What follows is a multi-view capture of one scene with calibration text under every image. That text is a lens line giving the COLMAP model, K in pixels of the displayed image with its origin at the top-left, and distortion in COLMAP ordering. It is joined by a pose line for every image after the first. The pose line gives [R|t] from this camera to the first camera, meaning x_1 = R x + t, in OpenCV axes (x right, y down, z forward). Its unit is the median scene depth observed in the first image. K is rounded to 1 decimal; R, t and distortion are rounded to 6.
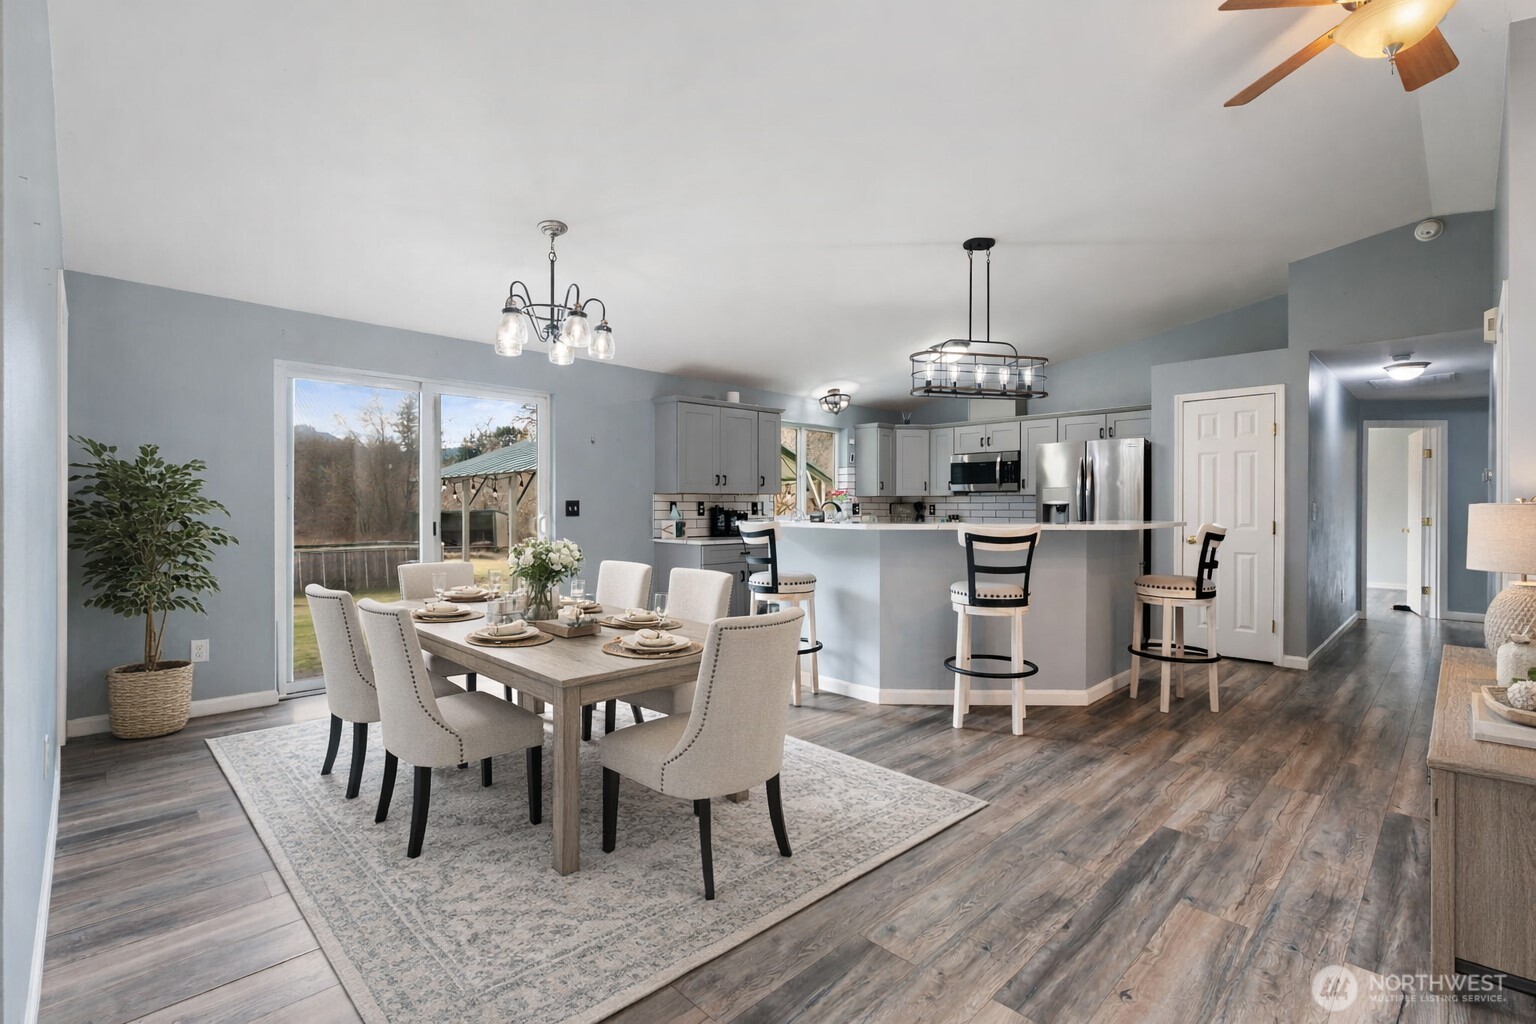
lens RADIAL K [[691.3, 0, 763.8], [0, 691.3, 505.5], [0, 0, 1]] dist [-0.002620, -0.000017]
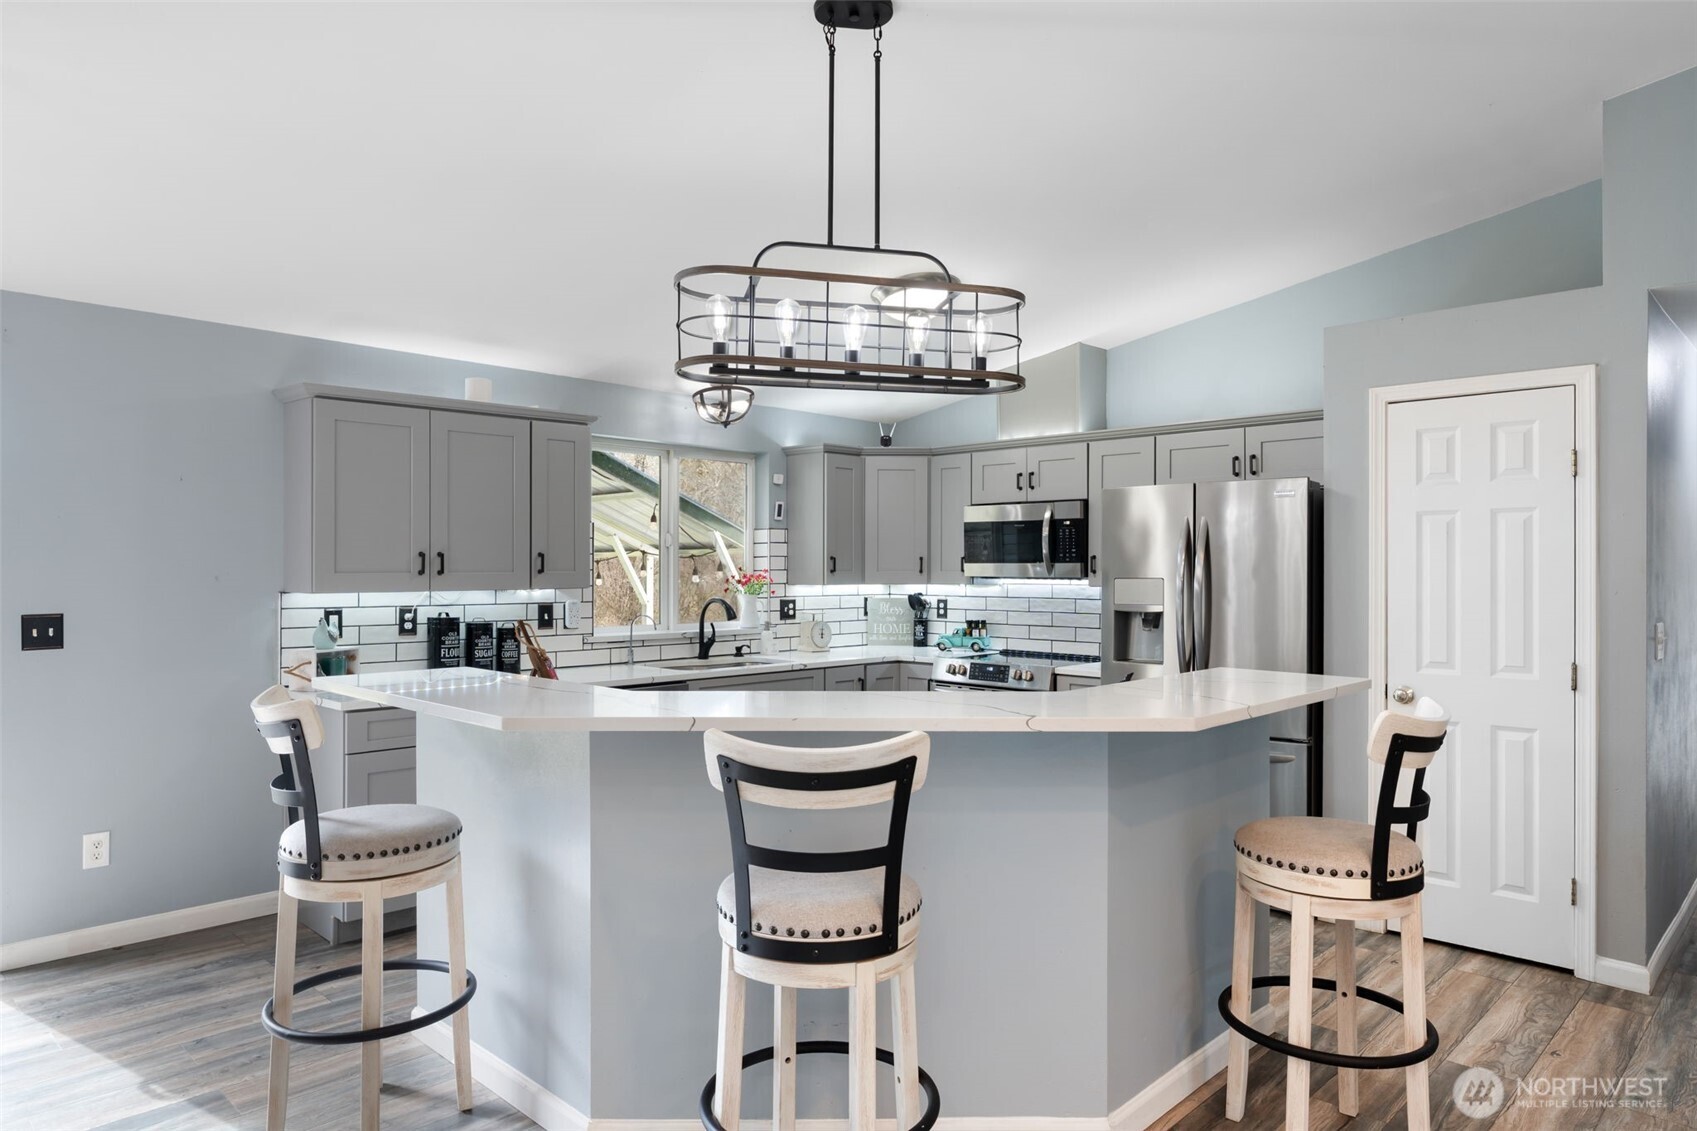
lens RADIAL K [[1059.5, 0, 844.2], [0, 1059.5, 557.9], [0, 0, 1]] dist [-0.001214, 0.002062]
pose [[0.999696, 0.001586, 0.024597, 0.230991], [-0.001397, 0.999969, -0.007705, -0.039968], [-0.024608, 0.007669, 0.999668, 0.300045]]
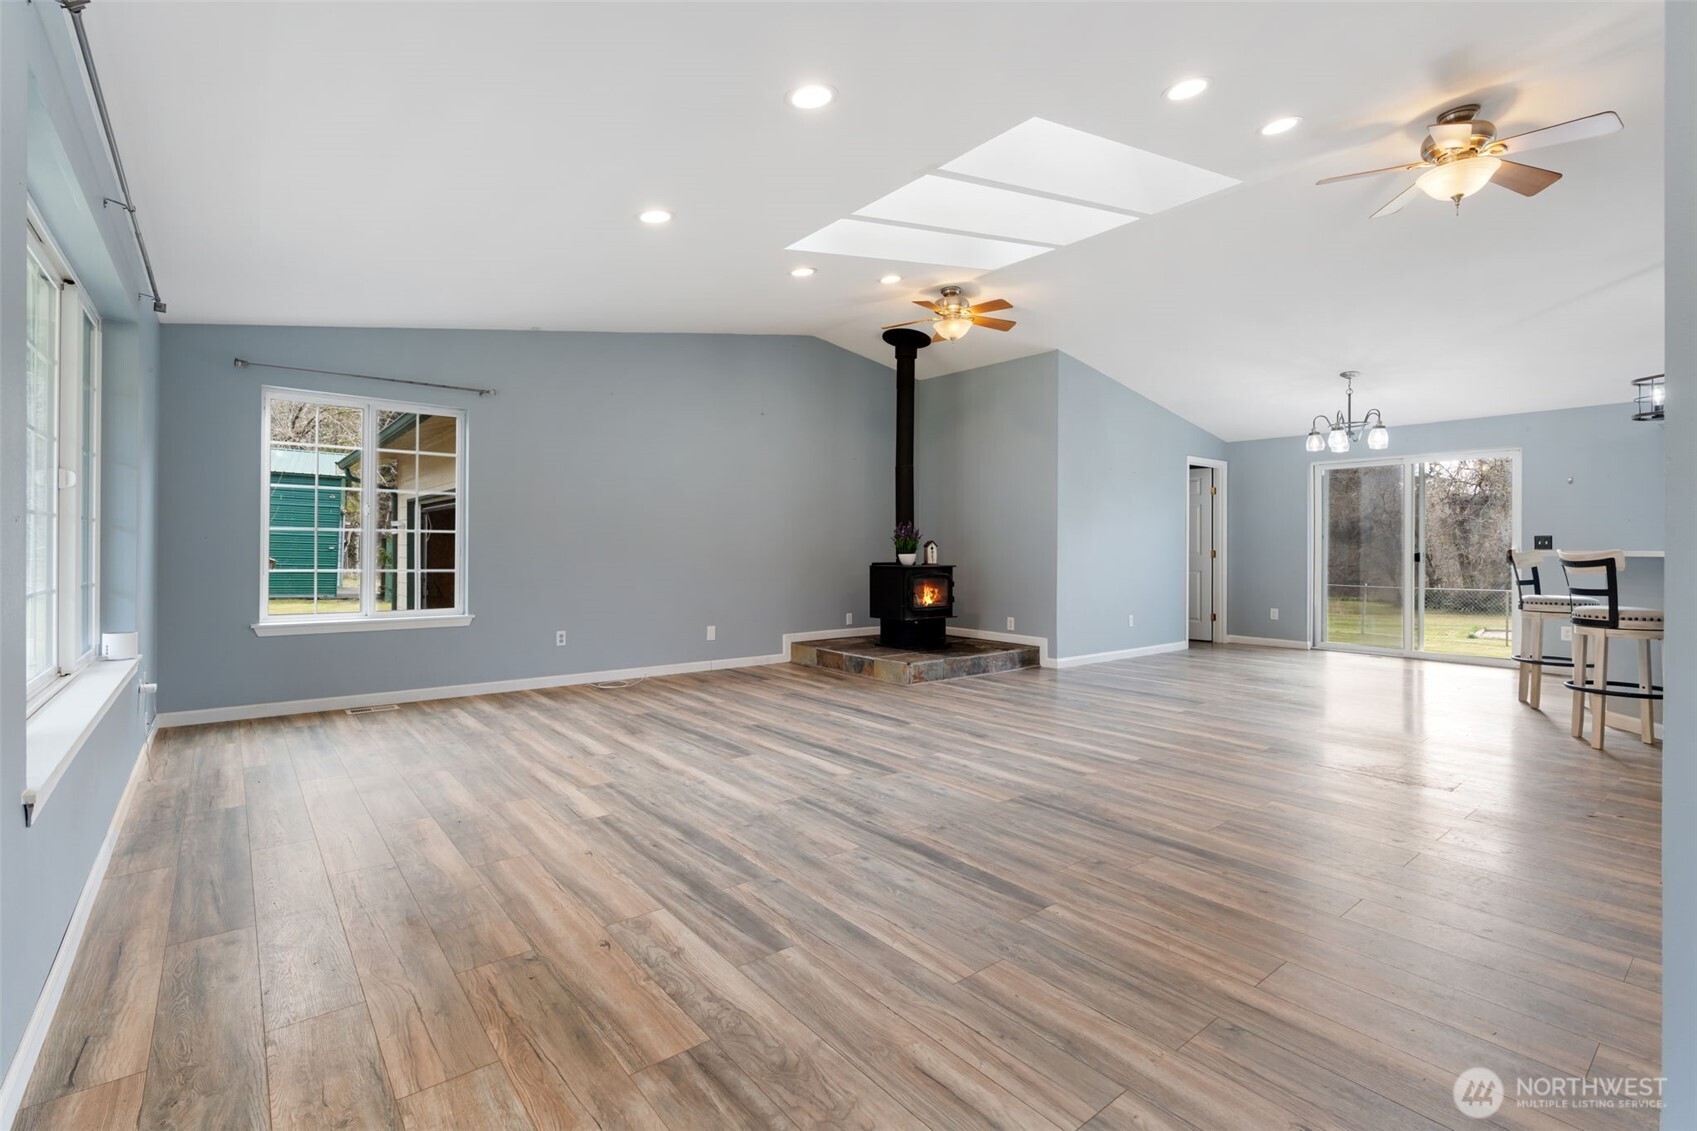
lens RADIAL K [[763.8, 0, 843.8], [0, 763.8, 558.3], [0, 0, 1]] dist [-0.002620, -0.000017]
pose [[-0.101033, 0.009225, -0.994840, 1.106634], [-0.003552, 0.999947, 0.009634, 0.022295], [0.994877, 0.004507, -0.100995, -0.023642]]
